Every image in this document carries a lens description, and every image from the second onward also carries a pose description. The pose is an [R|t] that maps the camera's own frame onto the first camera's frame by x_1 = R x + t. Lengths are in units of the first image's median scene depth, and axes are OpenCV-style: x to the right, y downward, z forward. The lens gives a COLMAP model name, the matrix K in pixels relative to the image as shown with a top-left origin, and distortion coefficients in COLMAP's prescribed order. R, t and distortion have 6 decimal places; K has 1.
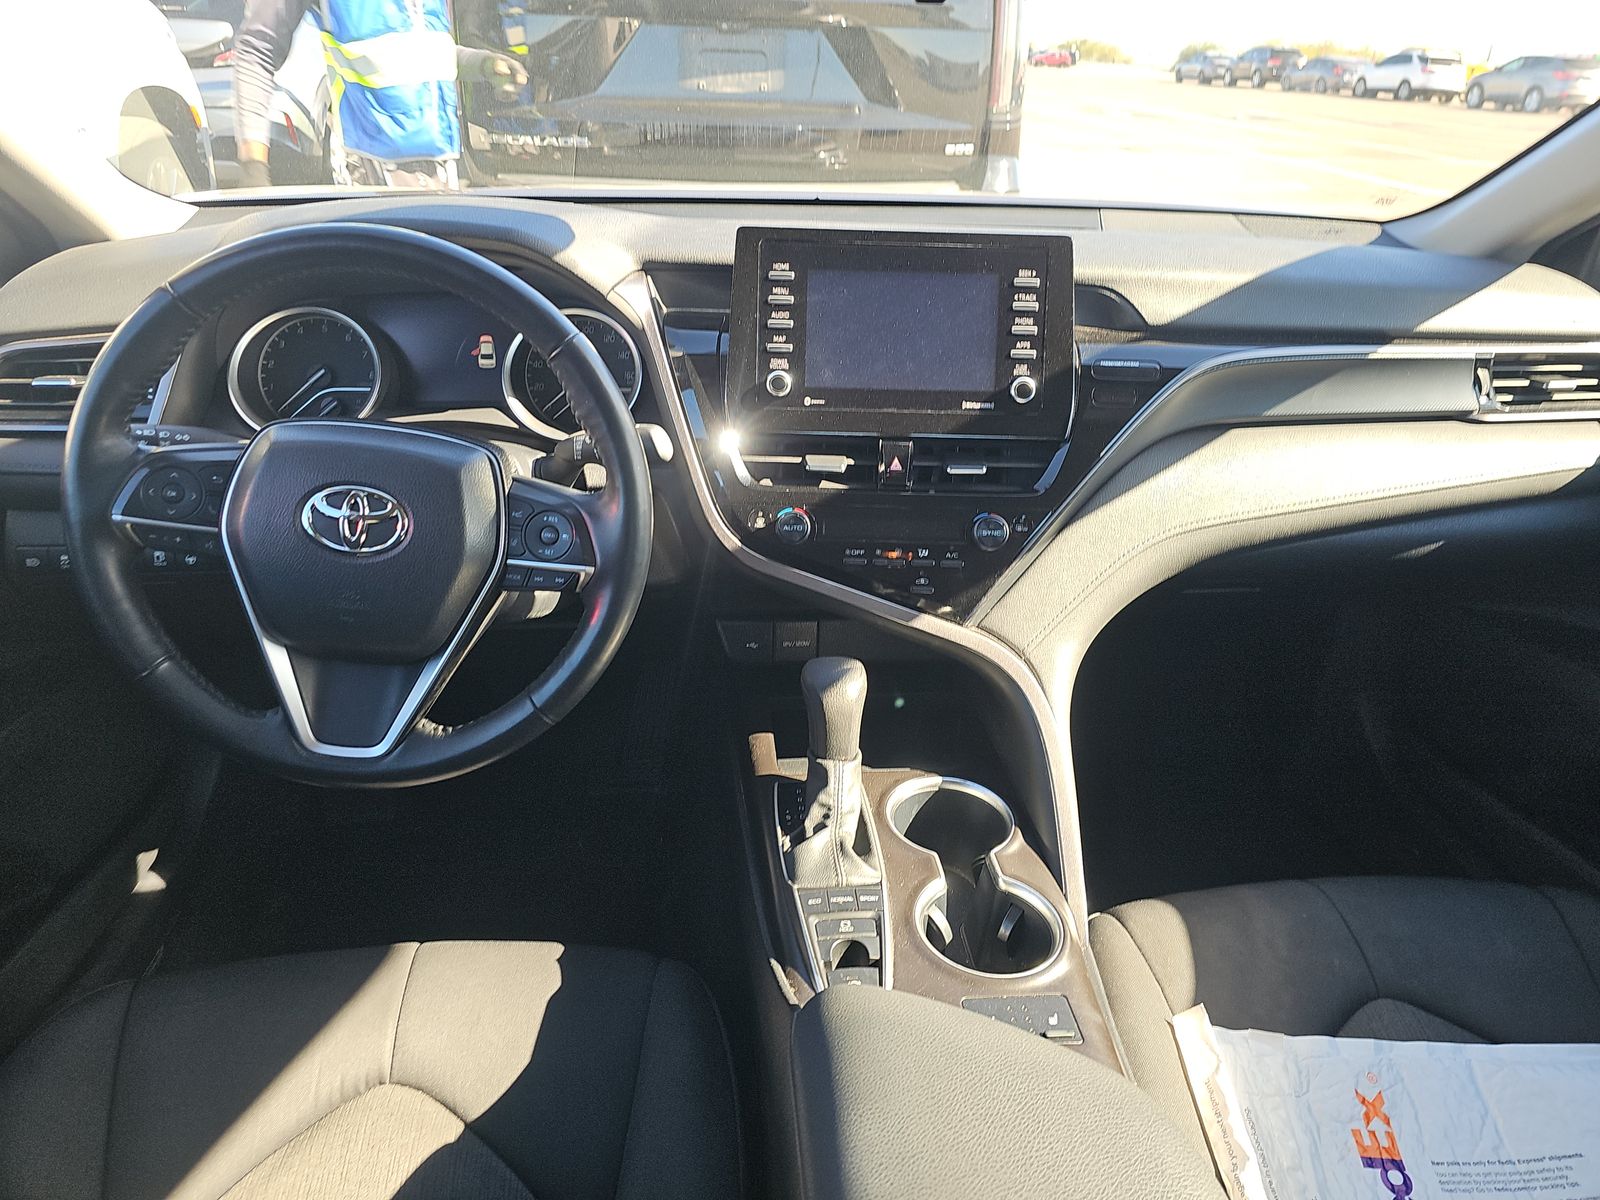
lens RADIAL K [[1092.9, 0, 800.0], [0, 1092.9, 600.0], [0, 0, 1]] dist [0.028125, -0.004907]
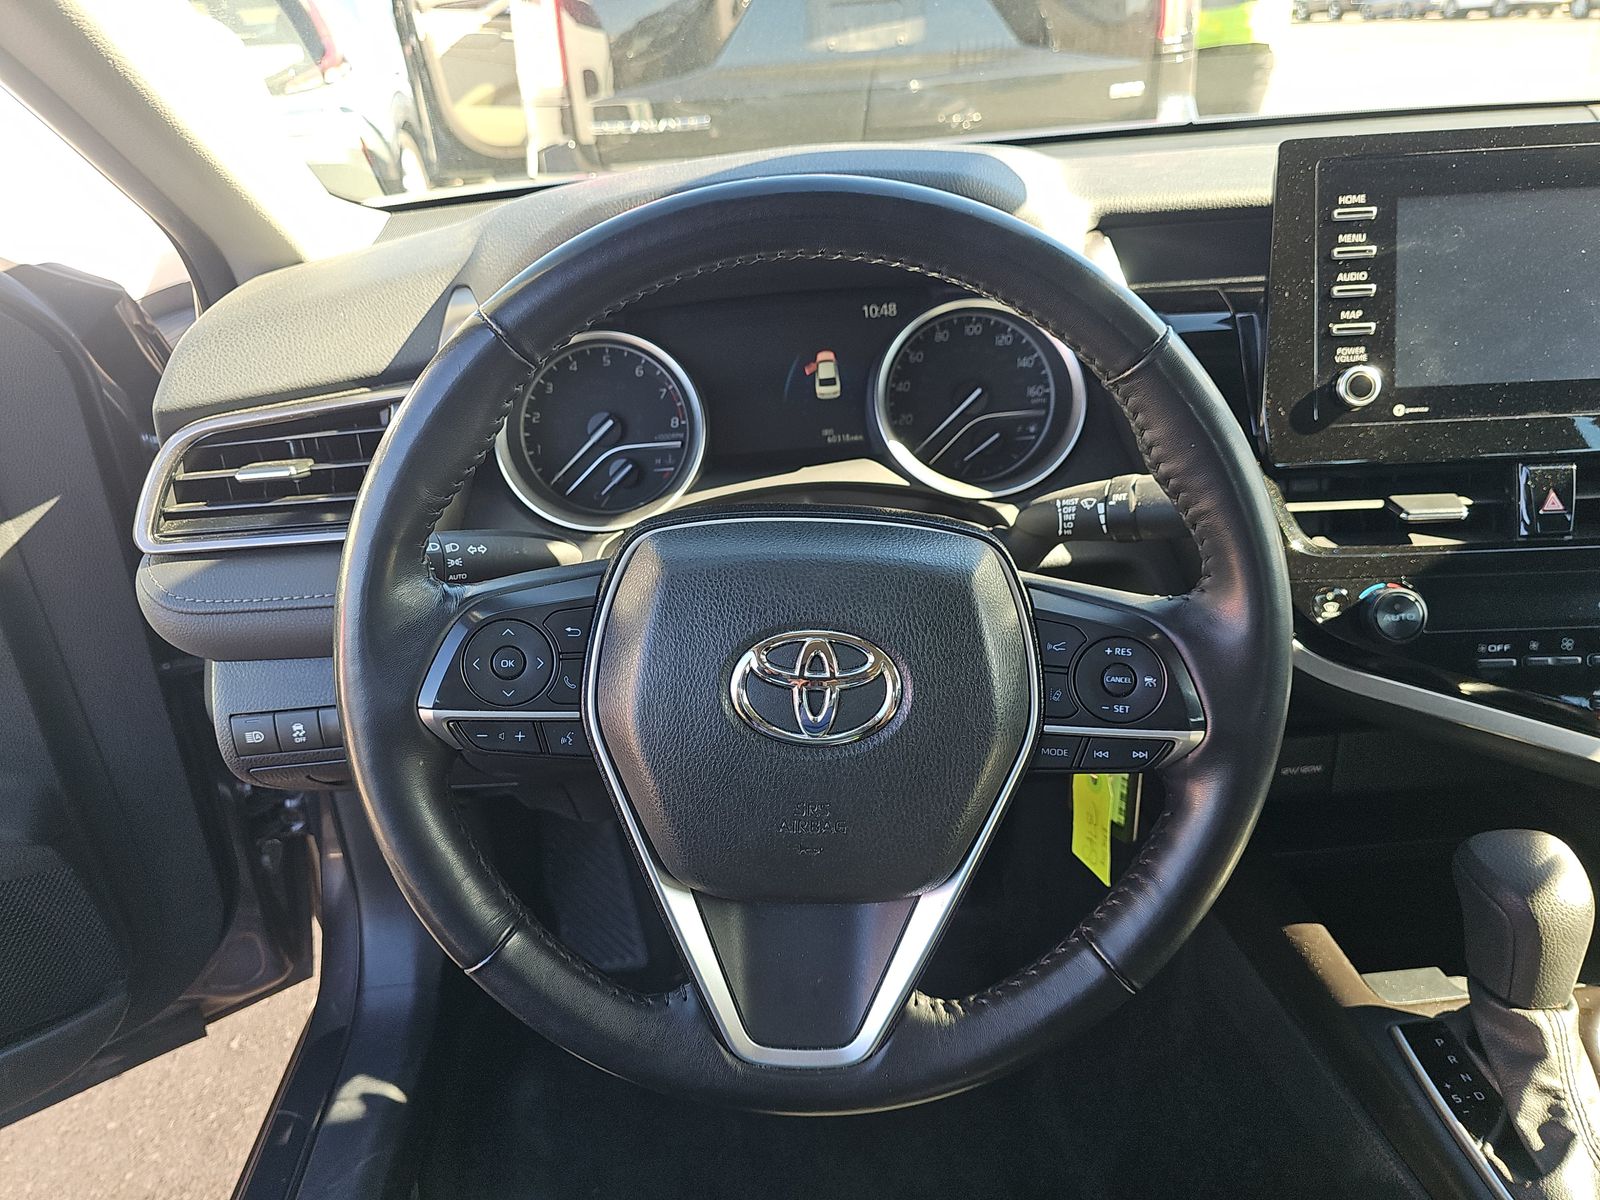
lens RADIAL K [[1107.2, 0, 799.9], [0, 1107.2, 640.1], [0, 0, 1]] dist [-0.008555, 0.007781]
pose [[0.995589, -0.070554, -0.061844, -0.307913], [0.072781, 0.996750, 0.034532, -0.097219], [0.059206, -0.038880, 0.997488, 0.339759]]
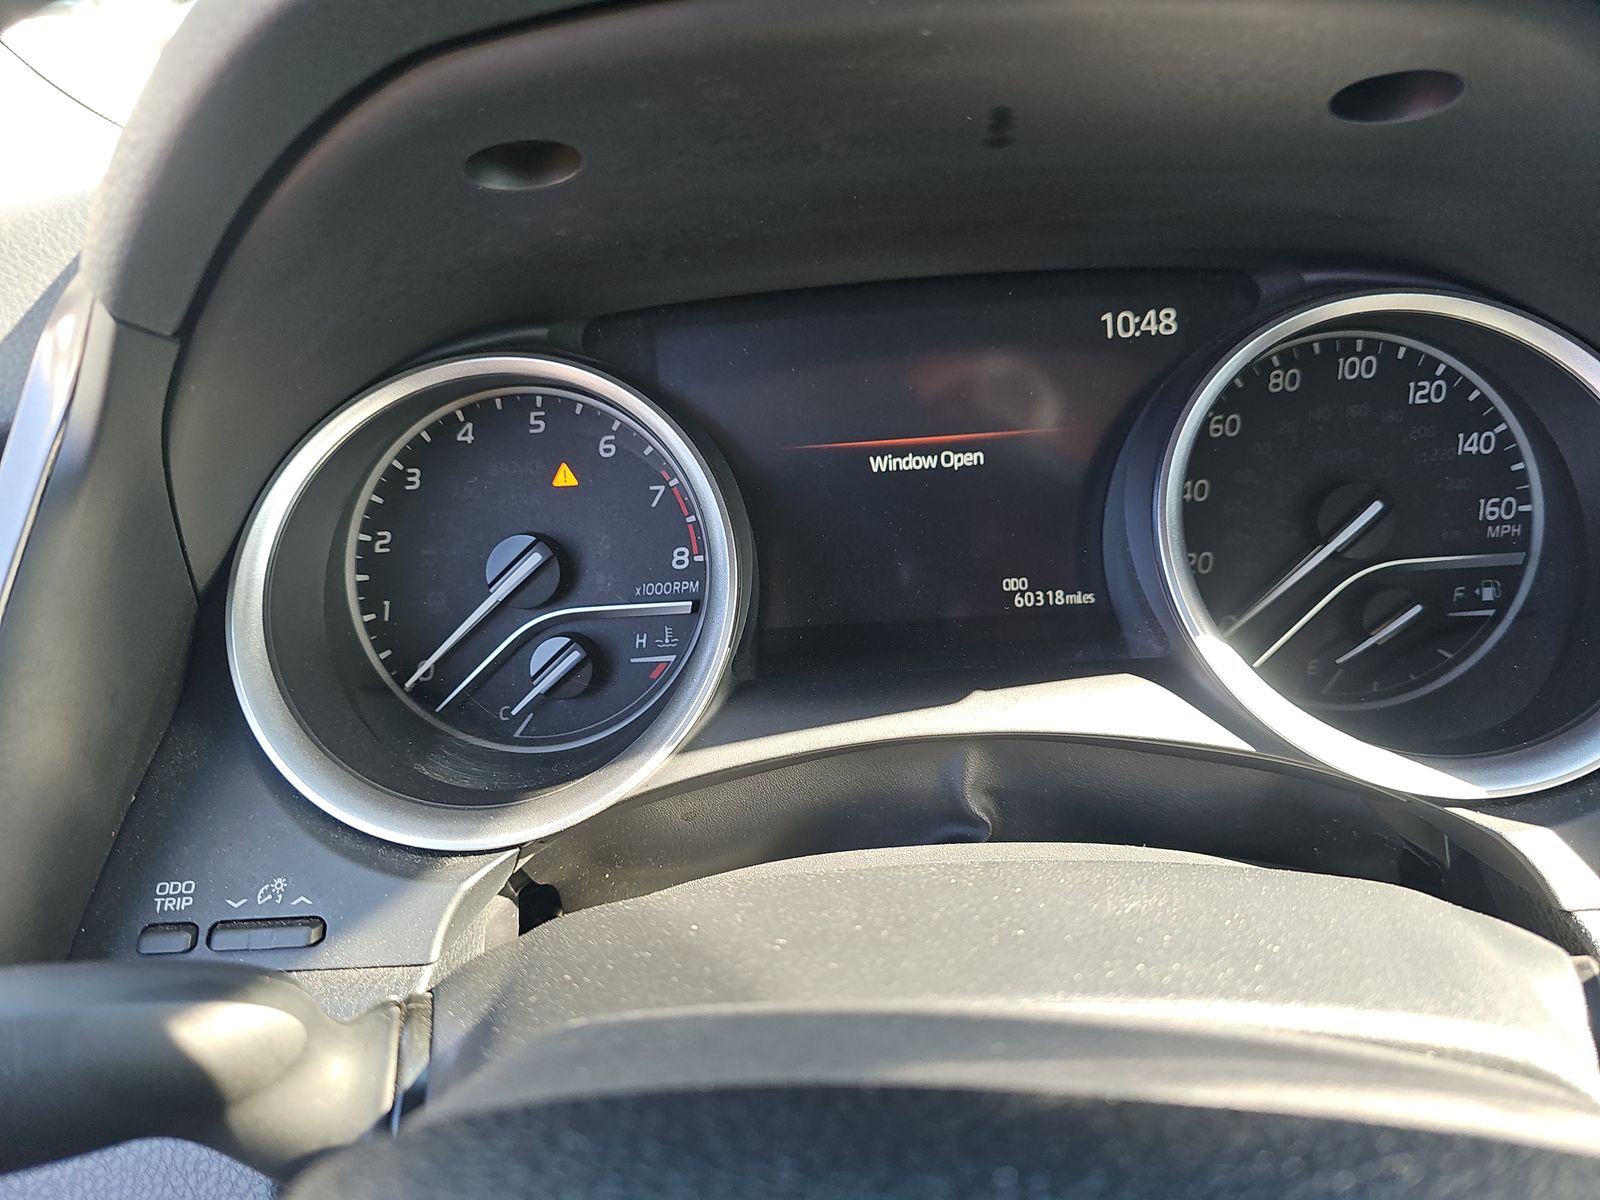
lens RADIAL K [[1054.9, 0, 800.0], [0, 1054.9, 600.0], [0, 0, 1]] dist [-0.002765, -0.077372]
pose [[0.989200, -0.046661, -0.138944, -0.348512], [0.039505, 0.997769, -0.053819, -0.196092], [0.141146, 0.047749, 0.988837, 0.787542]]
